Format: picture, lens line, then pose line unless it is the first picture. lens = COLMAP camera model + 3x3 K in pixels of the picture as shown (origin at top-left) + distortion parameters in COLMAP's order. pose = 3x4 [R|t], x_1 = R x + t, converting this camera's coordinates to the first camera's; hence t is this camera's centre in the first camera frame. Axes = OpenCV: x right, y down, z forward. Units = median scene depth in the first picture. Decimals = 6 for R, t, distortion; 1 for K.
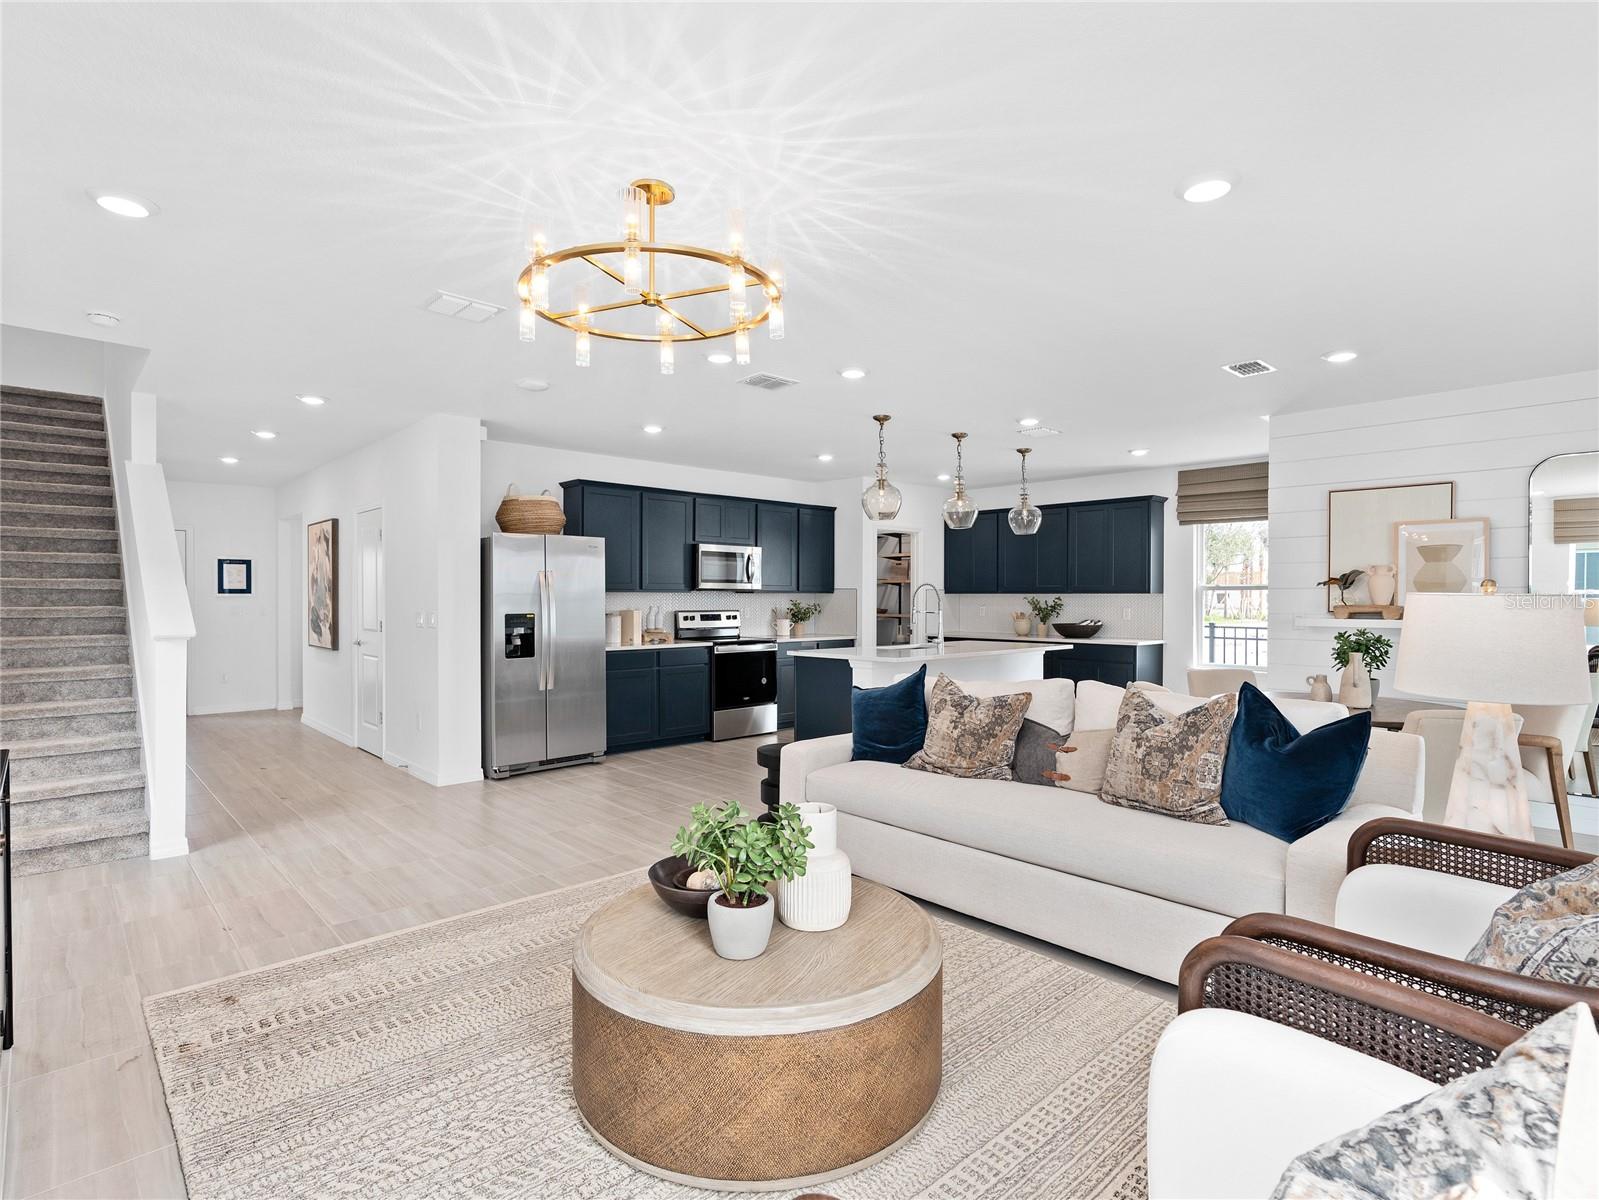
lens RADIAL K [[818.6, 0, 799.5], [0, 818.6, 600.0], [0, 0, 1]] dist [-0.013733, 0.000507]
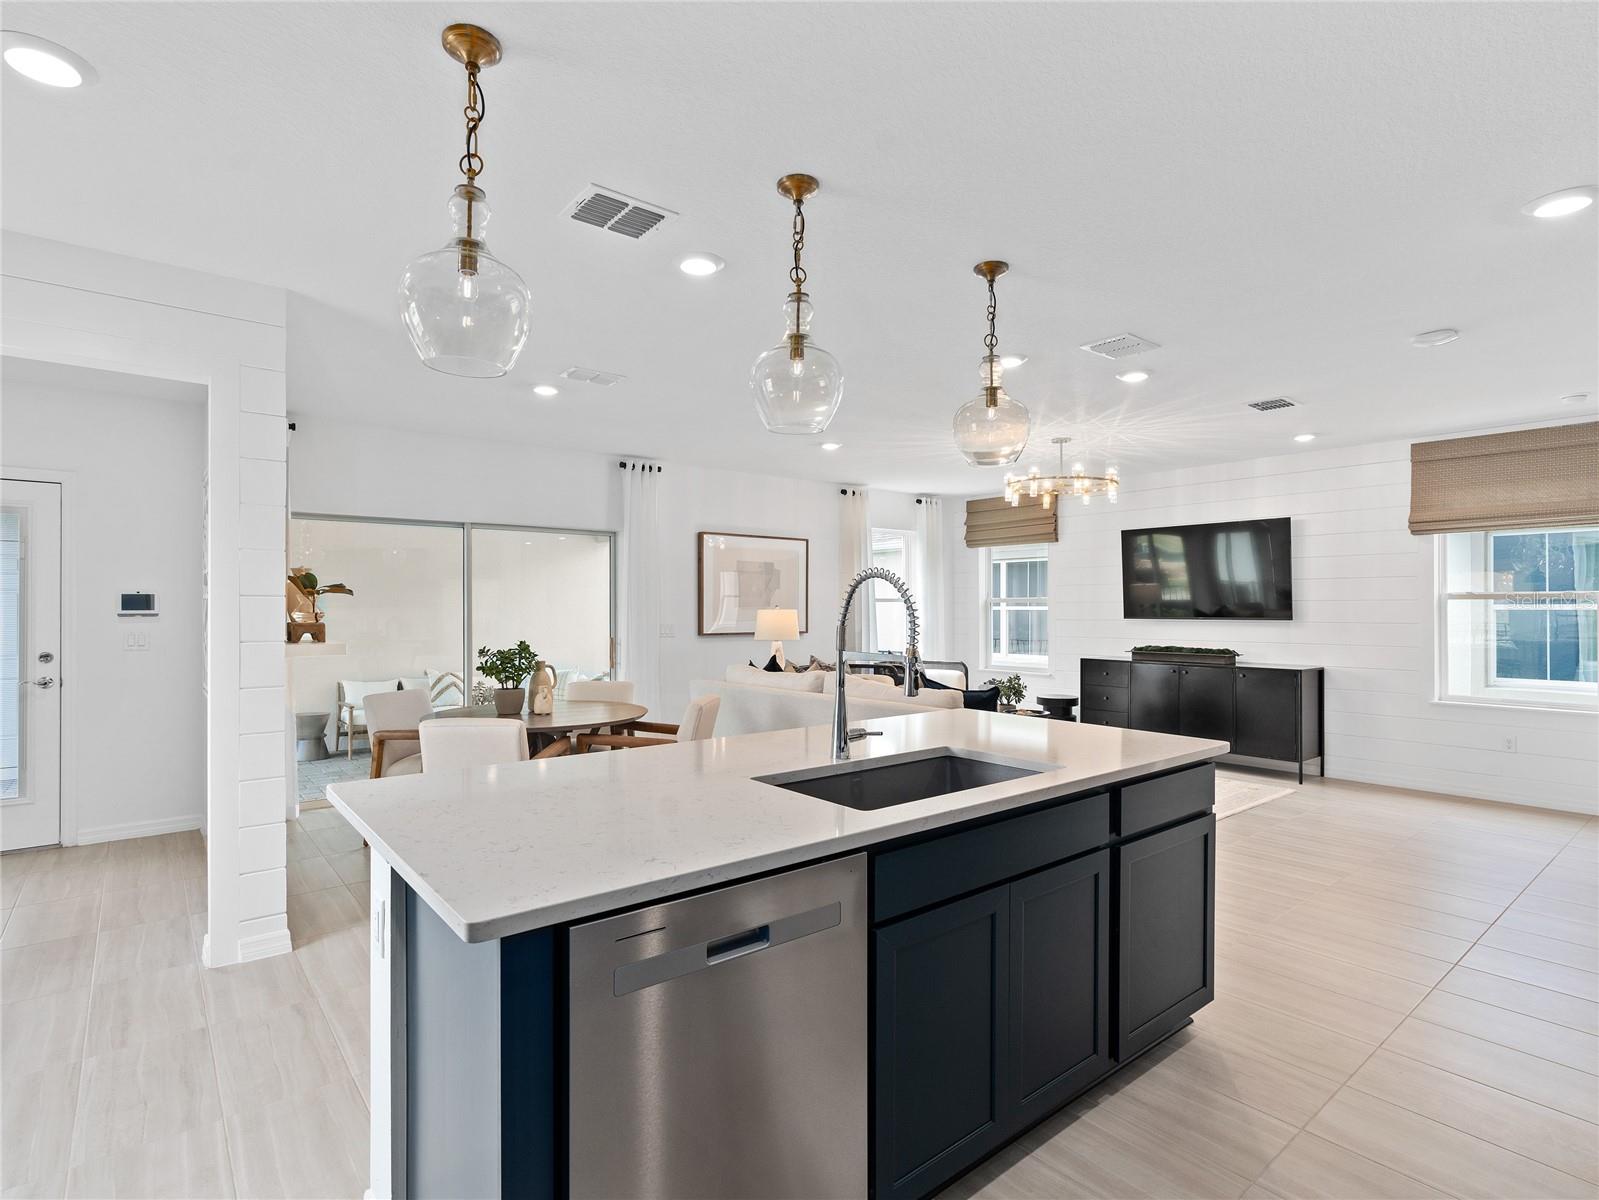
lens RADIAL K [[807.3, 0, 798.3], [0, 807.3, 603.4], [0, 0, 1]] dist [-0.014508, 0.005900]
pose [[-0.997539, 0.000845, 0.070107, 0.140184], [0.000551, 0.999991, -0.004210, -0.005460], [-0.070110, -0.004161, -0.997531, 1.136335]]
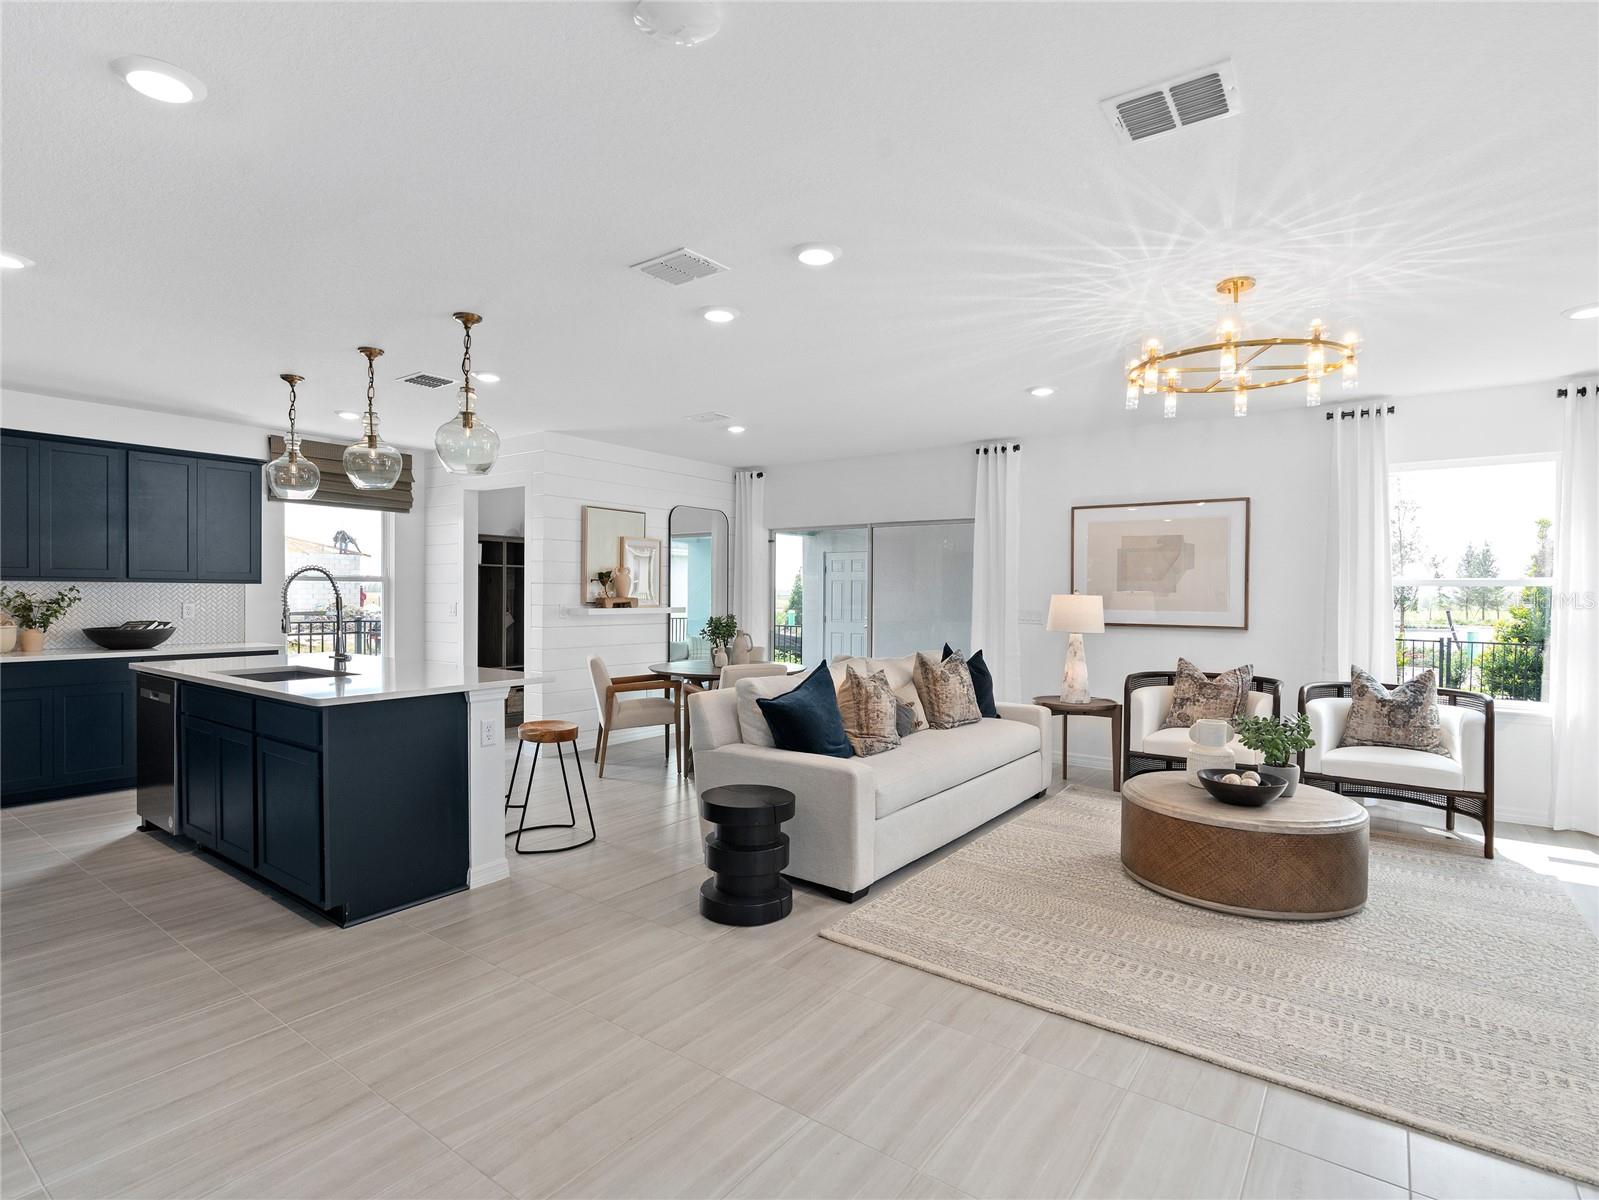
lens RADIAL K [[807.3, 0, 798.3], [0, 807.3, 603.4], [0, 0, 1]] dist [-0.014508, 0.005900]
pose [[-0.186064, -0.014387, 0.982432, -0.437694], [-0.006427, 0.999889, 0.013426, -0.003200], [-0.982517, -0.003816, -0.186136, 0.641551]]
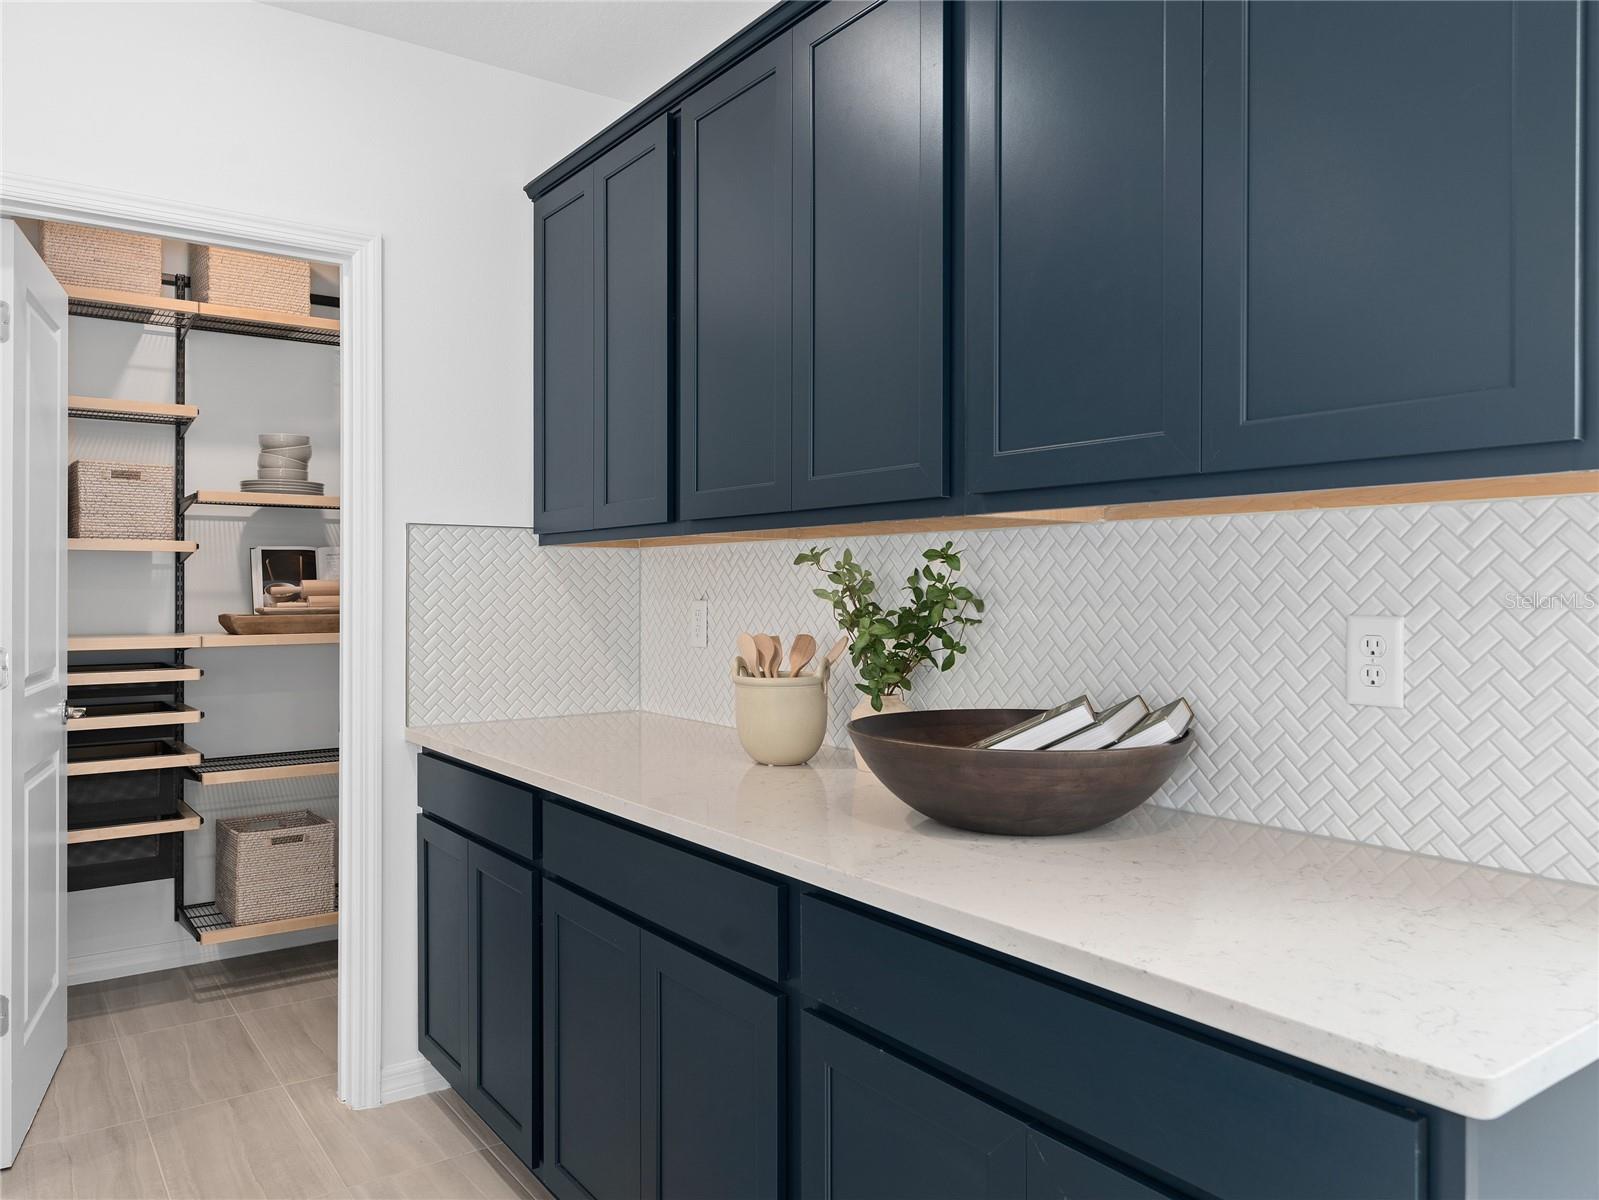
lens RADIAL K [[1152.2, 0, 799.5], [0, 1152.2, 600.0], [0, 0, 1]] dist [0.004535, 0.003677]
pose [[0.991731, -0.002333, -0.128310, 0.358068], [0.002480, 0.999996, 0.000989, 0.007766], [0.128307, -0.001300, 0.991734, 0.869295]]
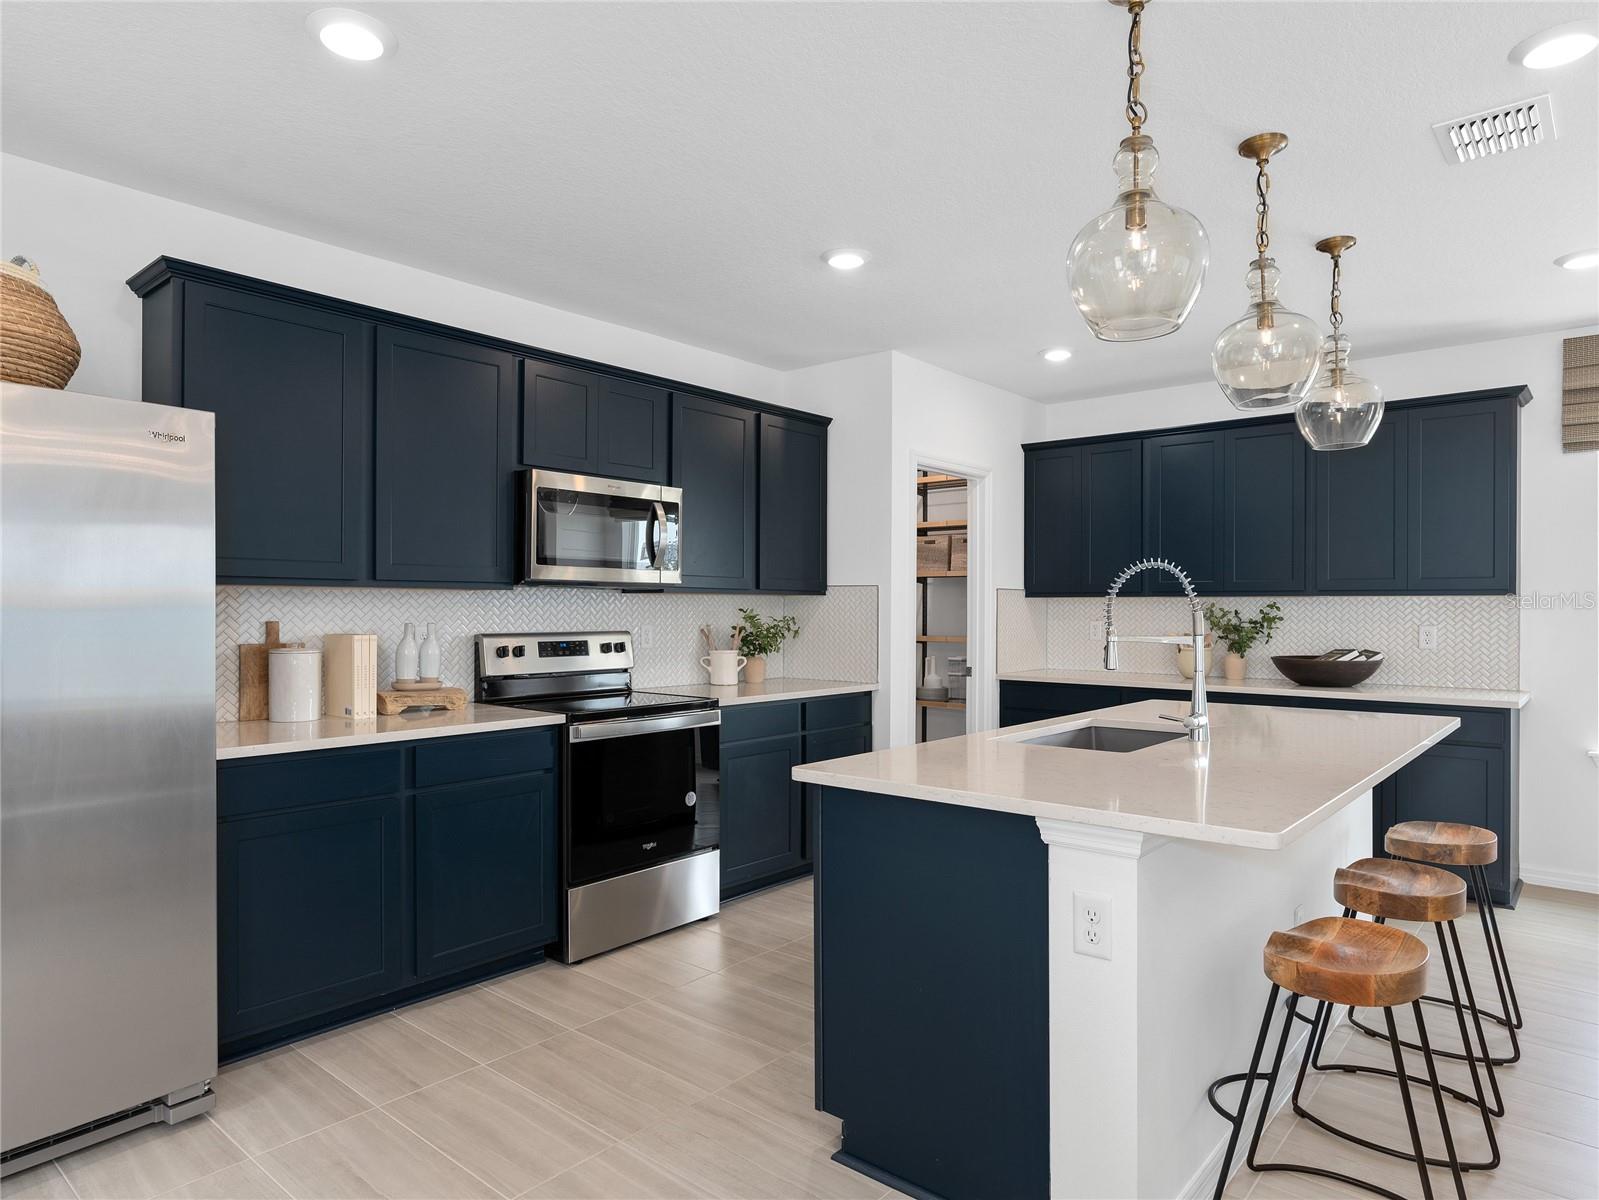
lens RADIAL K [[972.1, 0, 795.3], [0, 972.1, 612.1], [0, 0, 1]] dist [0.002372, 0.001184]
pose [[0.994671, -0.000013, 0.103099, -0.041109], [-0.000069, 1.000000, 0.000792, 0.001551], [-0.103099, -0.000795, 0.994671, 0.491533]]
